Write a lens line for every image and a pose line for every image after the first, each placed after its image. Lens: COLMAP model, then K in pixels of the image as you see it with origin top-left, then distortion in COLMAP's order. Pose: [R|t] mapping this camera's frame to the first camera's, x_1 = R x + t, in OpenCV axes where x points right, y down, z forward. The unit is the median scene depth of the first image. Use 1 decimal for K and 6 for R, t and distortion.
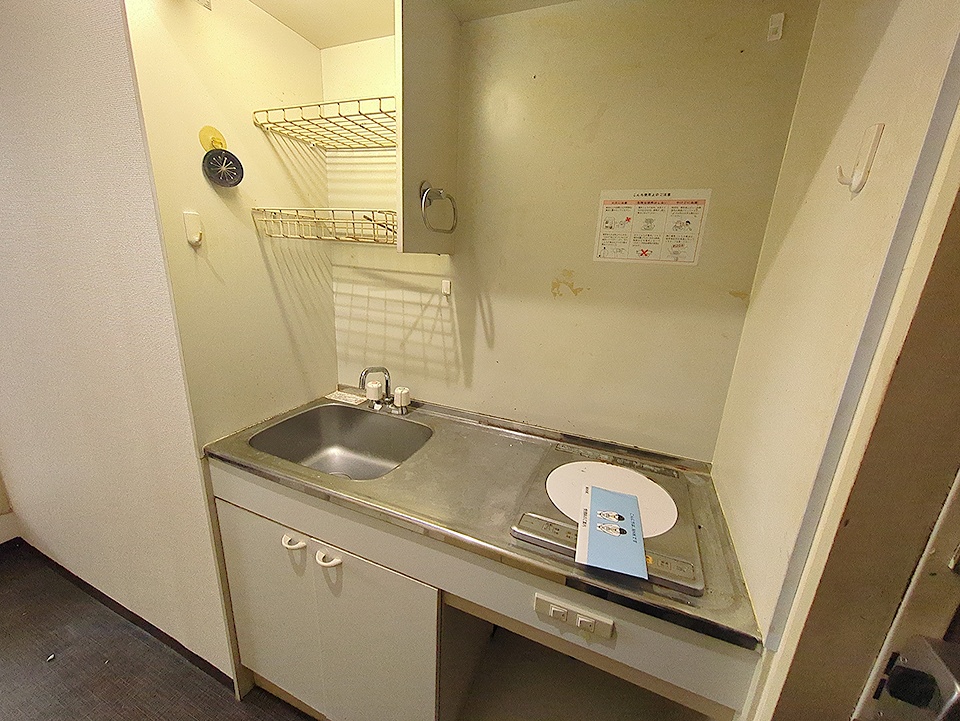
lens RADIAL K [[384.7, 0, 479.0], [0, 384.7, 364.2], [0, 0, 1]] dist [0.000192, 0.000145]
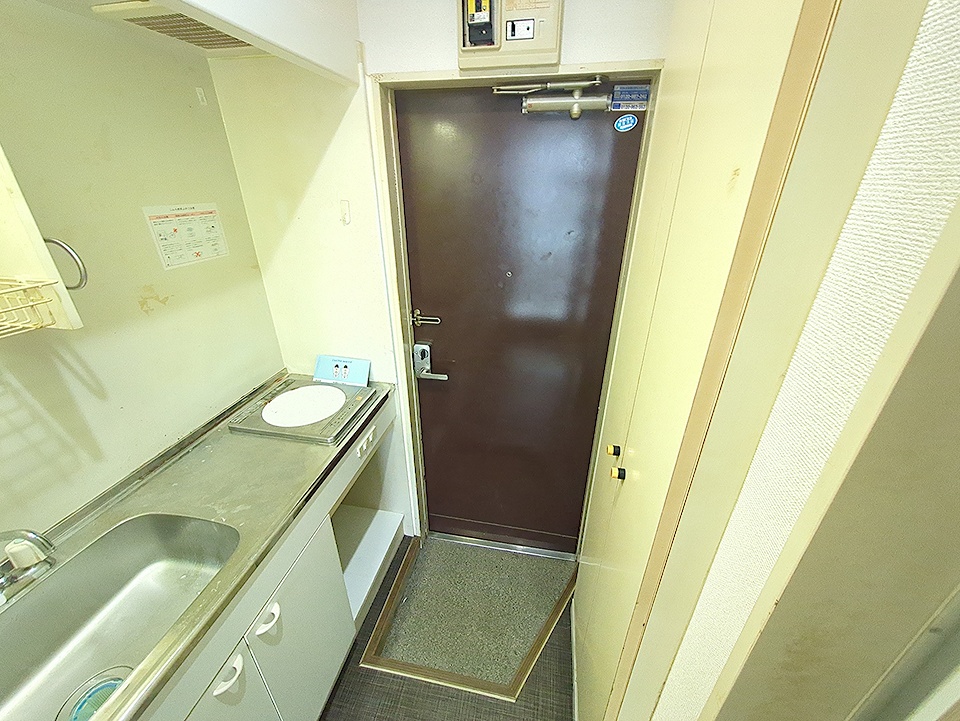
lens RADIAL K [[380.1, 0, 482.0], [0, 380.1, 380.3], [0, 0, 1]] dist [-0.000990, 0.000165]
pose [[-0.215851, -0.506864, 0.834564, -1.011918], [0.255356, 0.795664, 0.549283, -0.396452], [-0.942444, 0.331675, -0.042314, 0.291369]]
